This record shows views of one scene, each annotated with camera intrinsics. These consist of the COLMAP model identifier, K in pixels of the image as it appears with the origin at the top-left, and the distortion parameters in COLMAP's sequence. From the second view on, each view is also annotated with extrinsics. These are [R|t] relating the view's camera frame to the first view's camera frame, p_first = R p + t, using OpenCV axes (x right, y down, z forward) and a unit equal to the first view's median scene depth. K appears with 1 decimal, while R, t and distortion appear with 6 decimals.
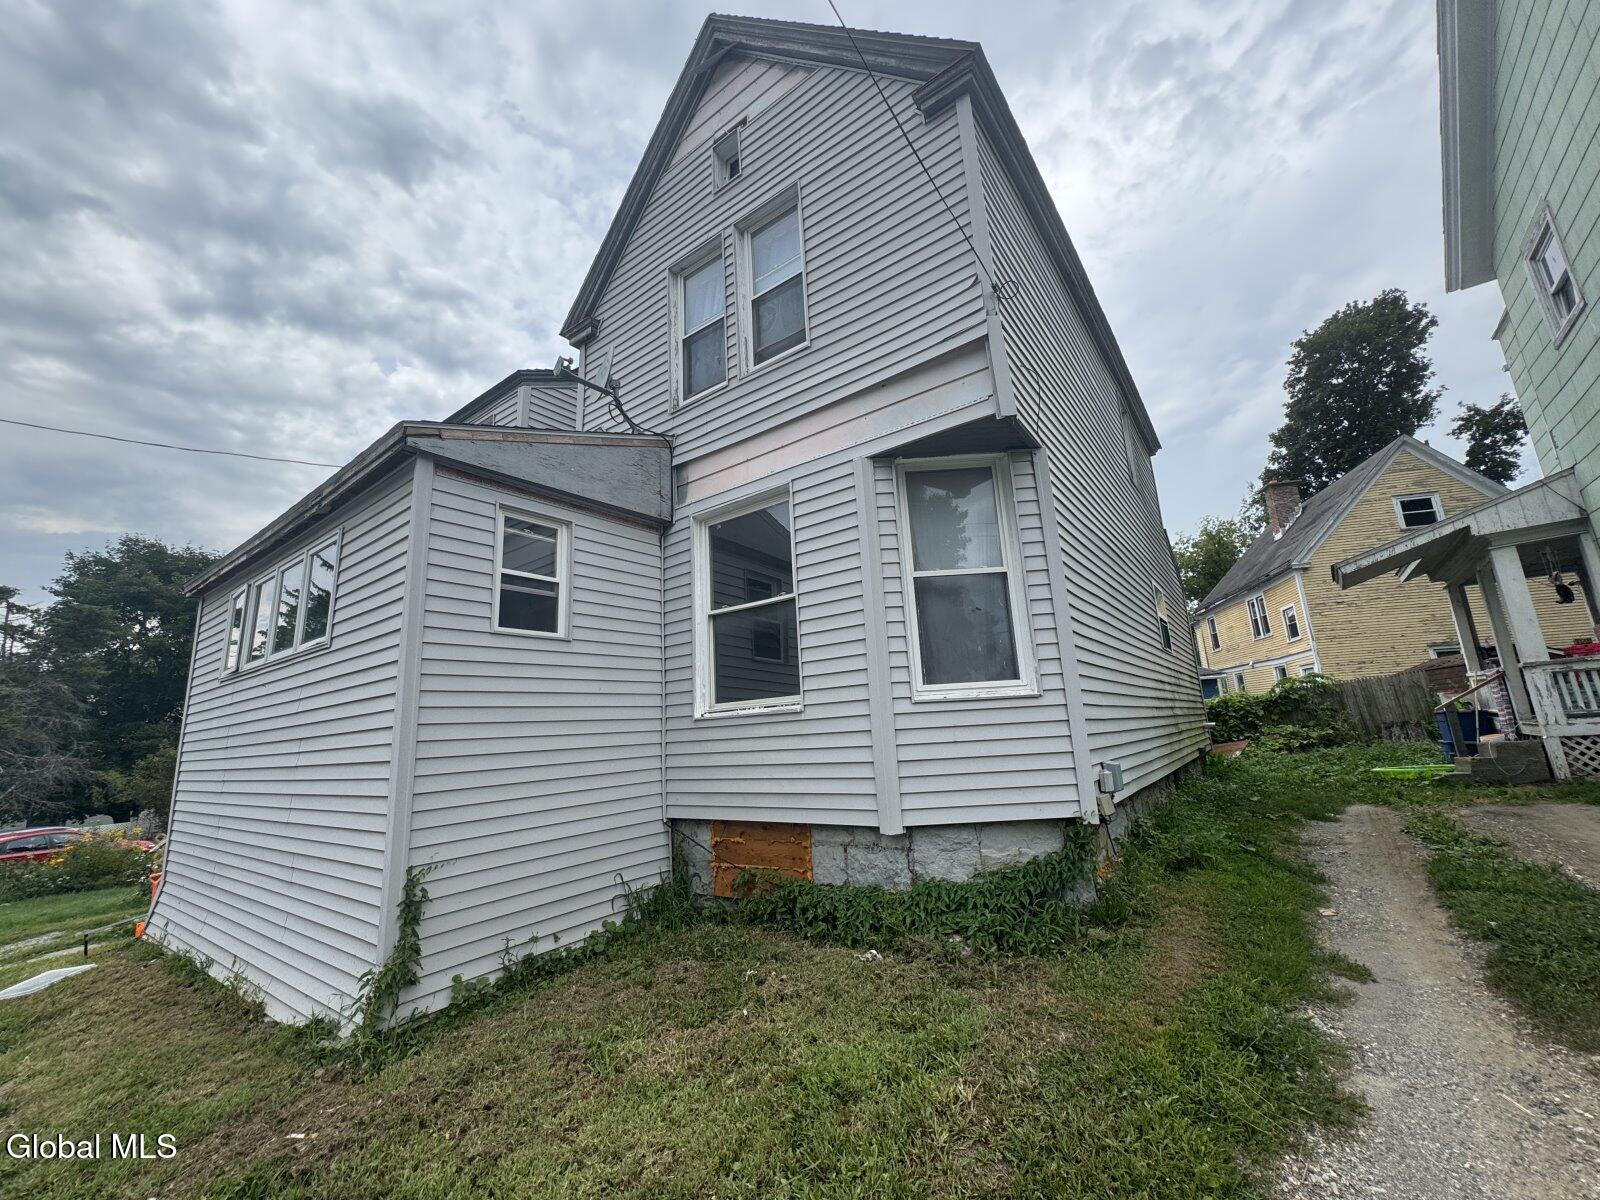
lens RADIAL K [[643.6, 0, 795.0], [0, 643.6, 598.3], [0, 0, 1]] dist [-0.001572, 0.000308]
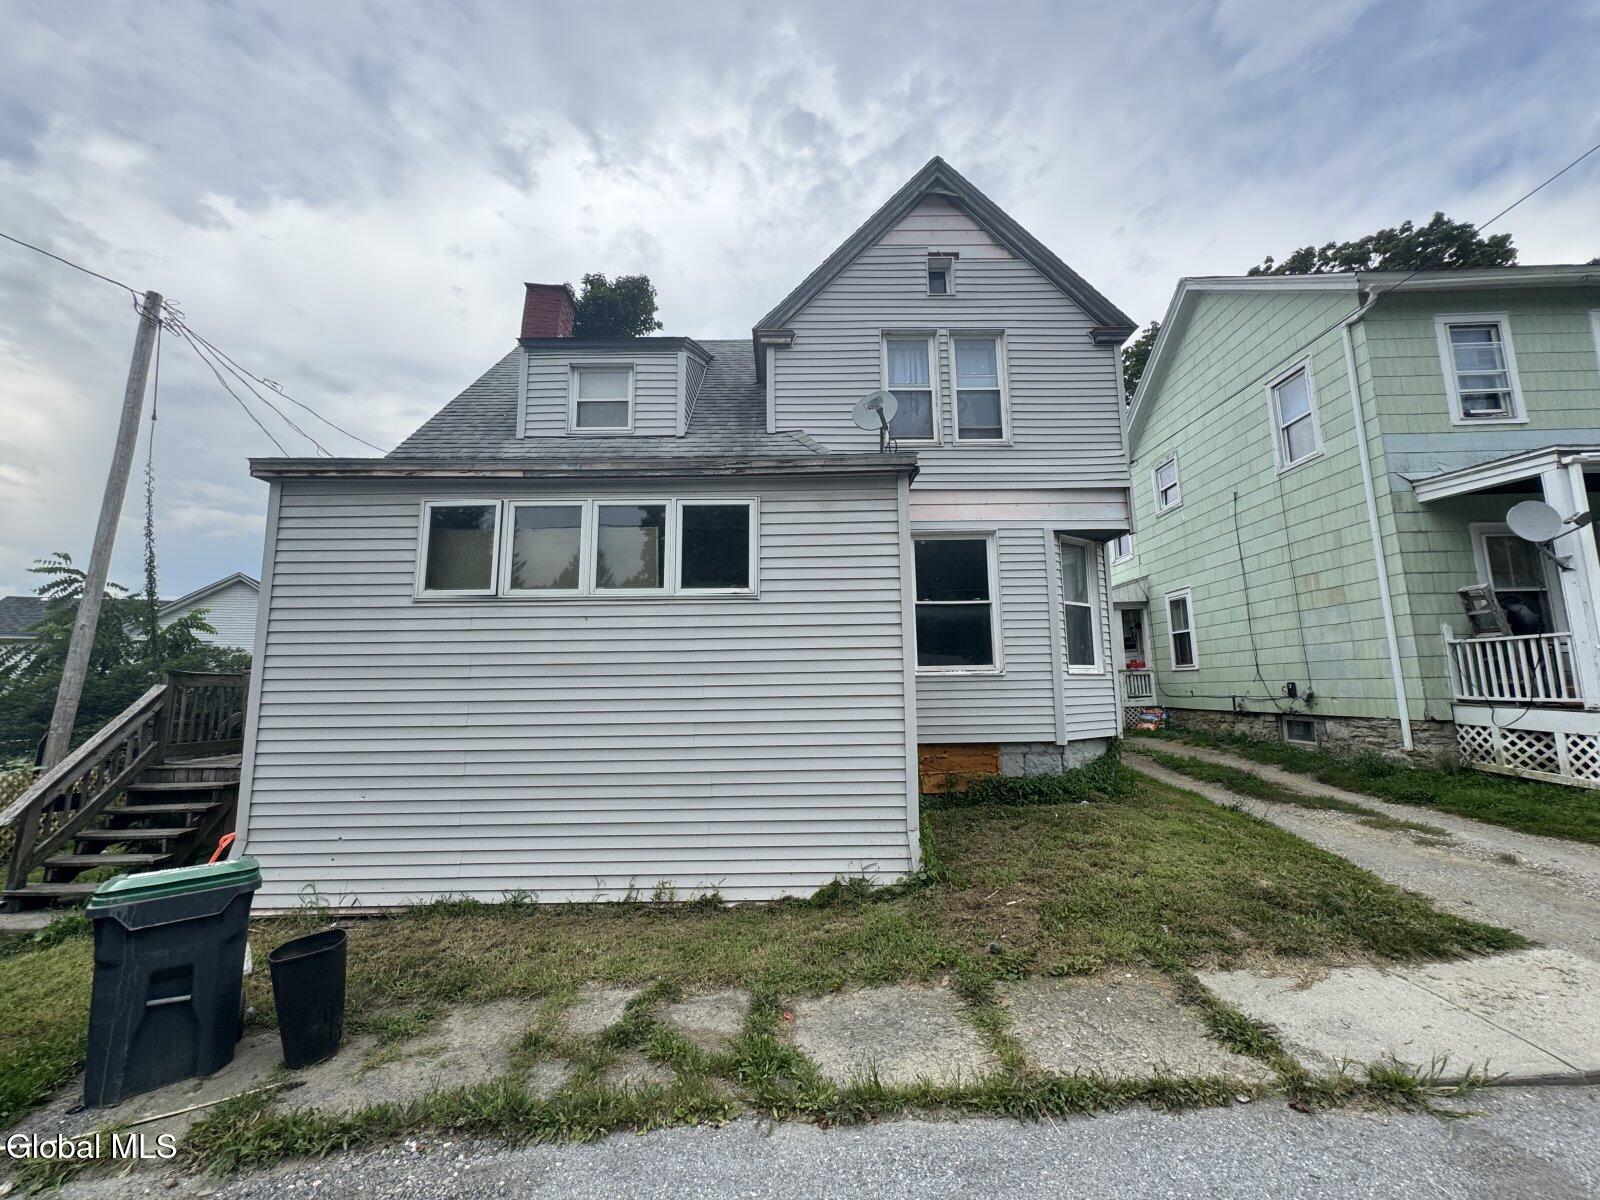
lens RADIAL K [[643.6, 0, 799.5], [0, 643.6, 597.7], [0, 0, 1]] dist [-0.001572, 0.000308]
pose [[0.791963, 0.127655, 0.597076, -1.066236], [-0.157692, 0.987486, -0.001962, 0.049950], [-0.589855, -0.092600, 0.802183, 0.008109]]
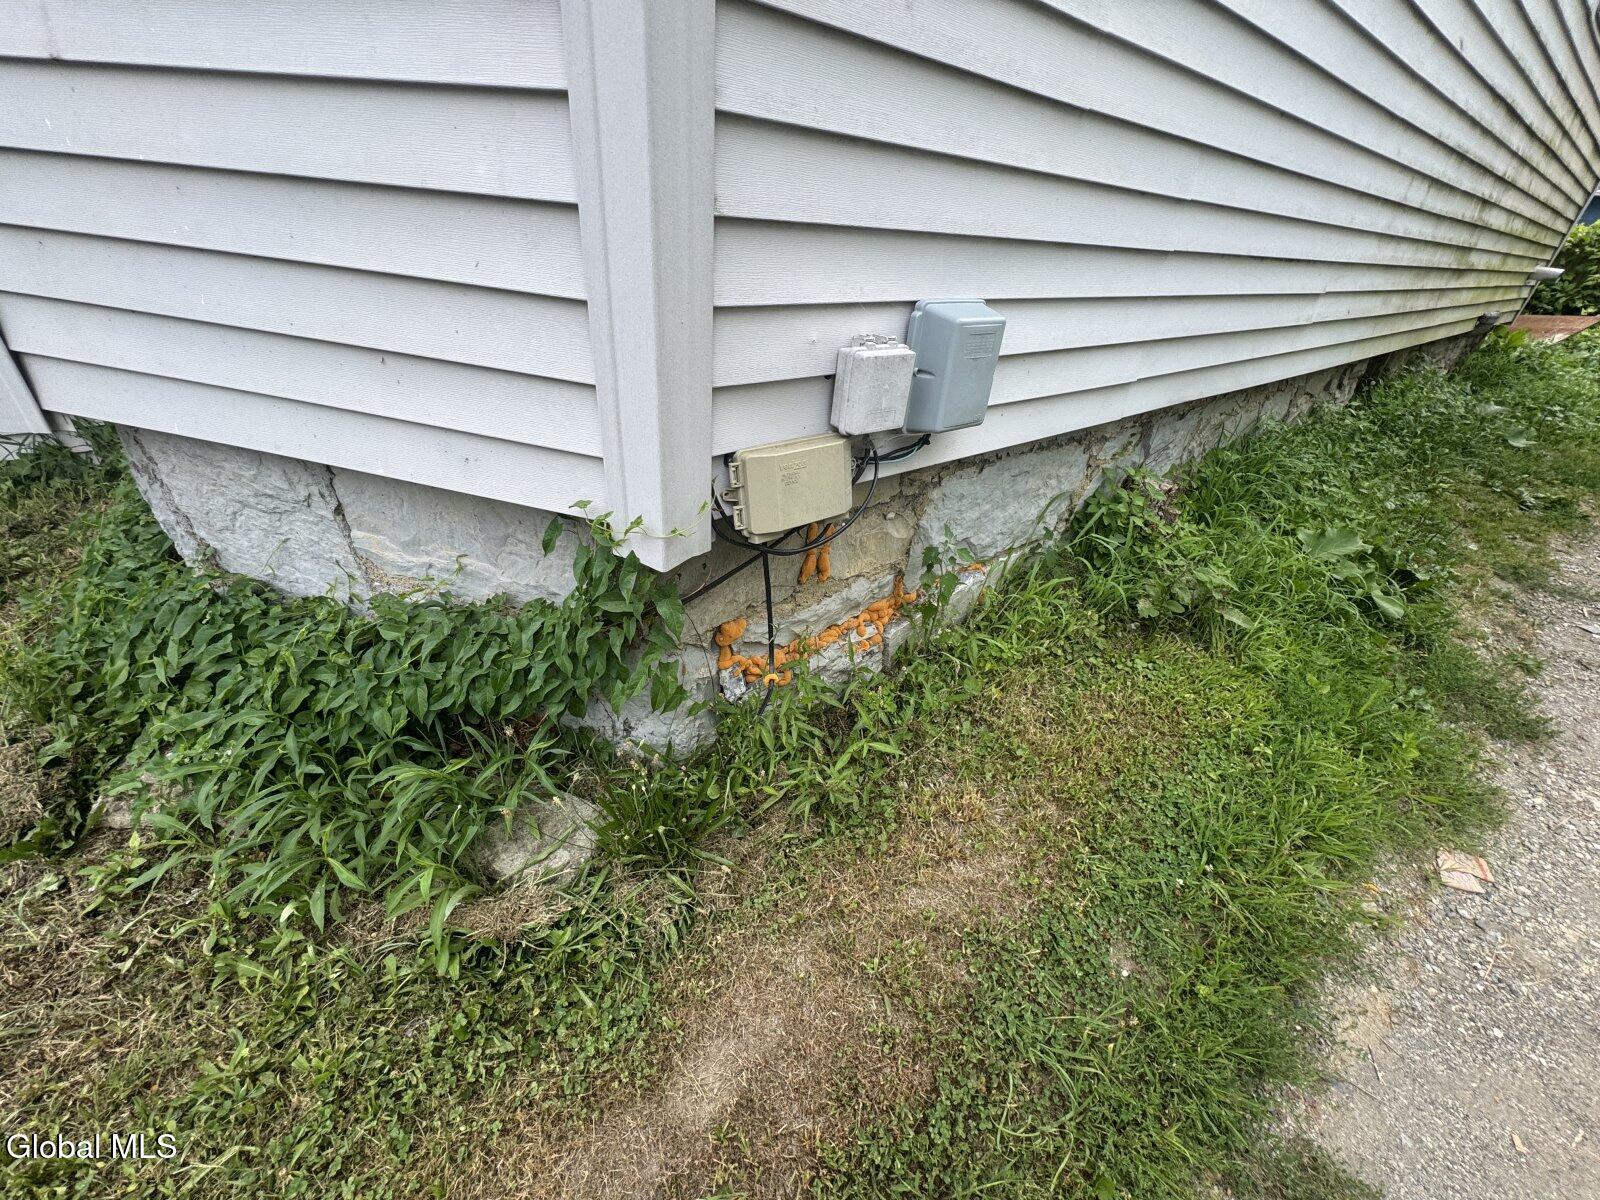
lens RADIAL K [[643.6, 0, 803.6], [0, 643.6, 595.4], [0, 0, 1]] dist [-0.001572, 0.000308]
pose [[0.961095, 0.241995, -0.133171, 0.368942], [-0.082393, 0.711342, 0.698000, 0.127560], [0.263642, -0.659872, 0.703606, 0.564296]]
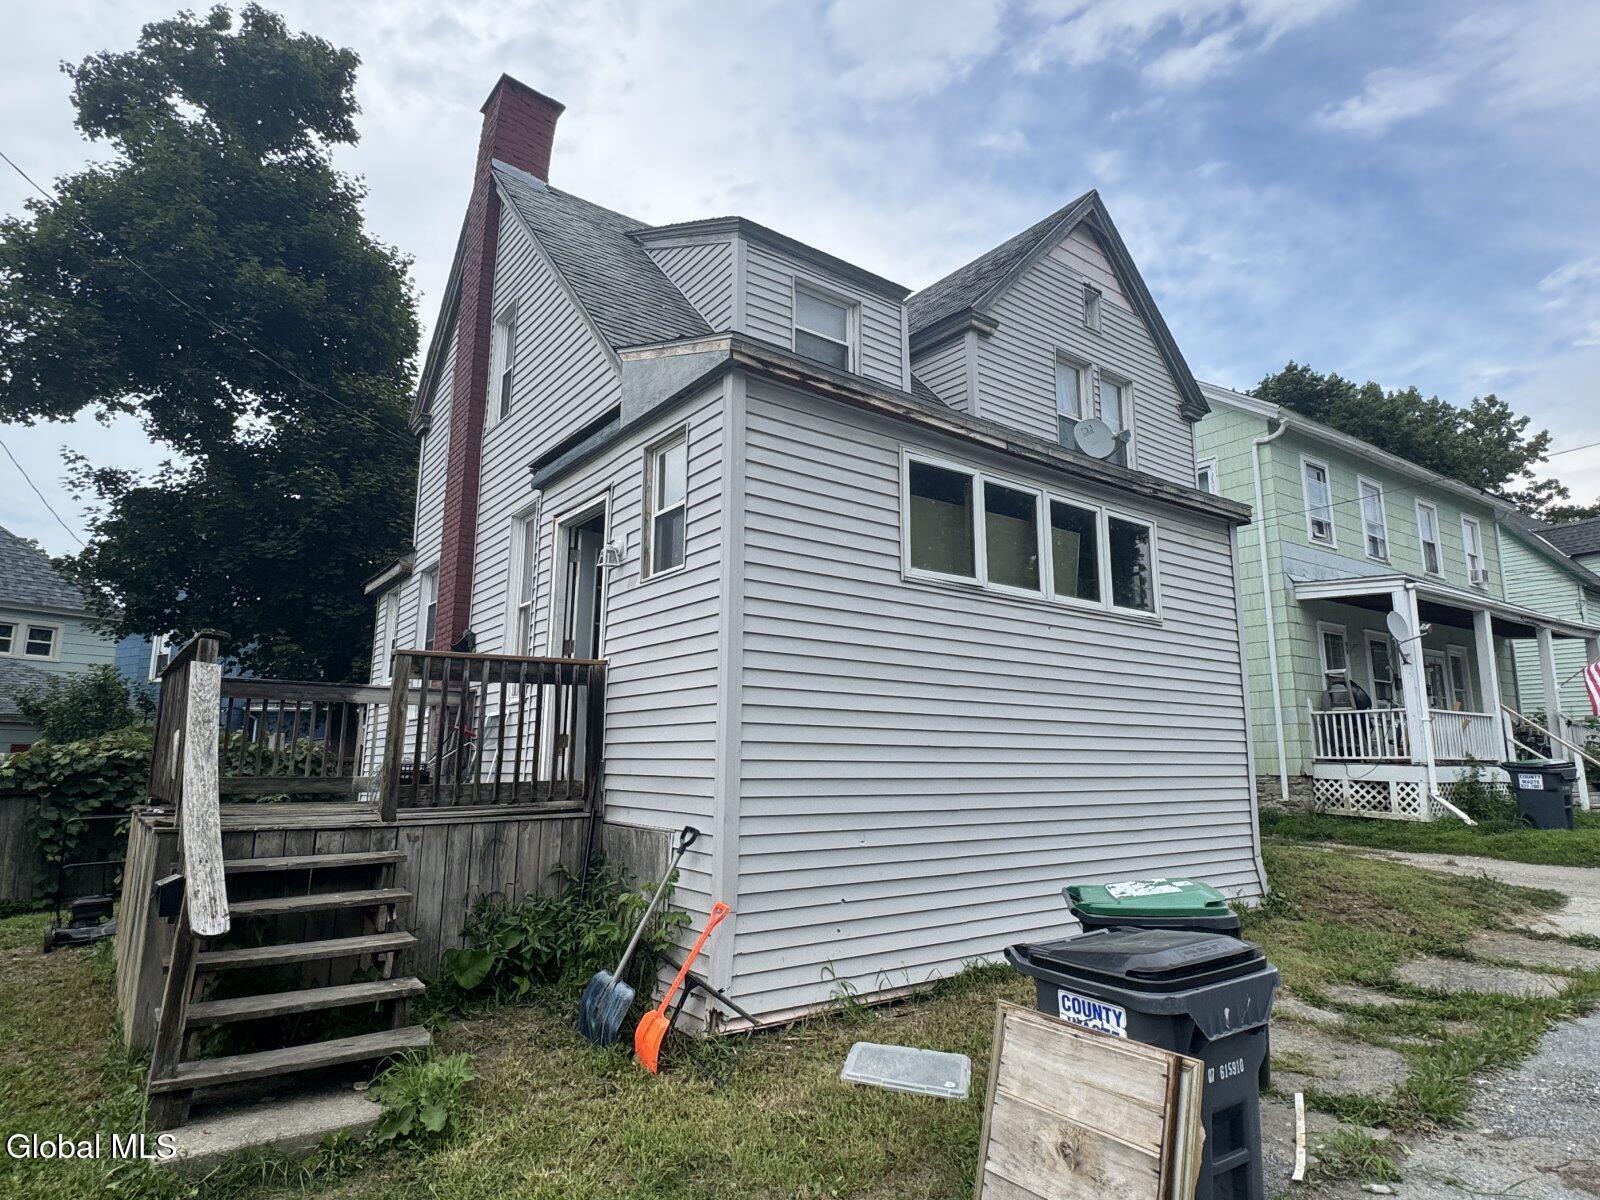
lens RADIAL K [[924.9, 0, 802.9], [0, 924.9, 596.0], [0, 0, 1]] dist [0.001568, 0.001475]
pose [[0.266622, 0.228040, 0.936435, -1.906664], [-0.222019, 0.960008, -0.170567, 0.348888], [-0.937881, -0.162429, 0.306588, 0.857796]]
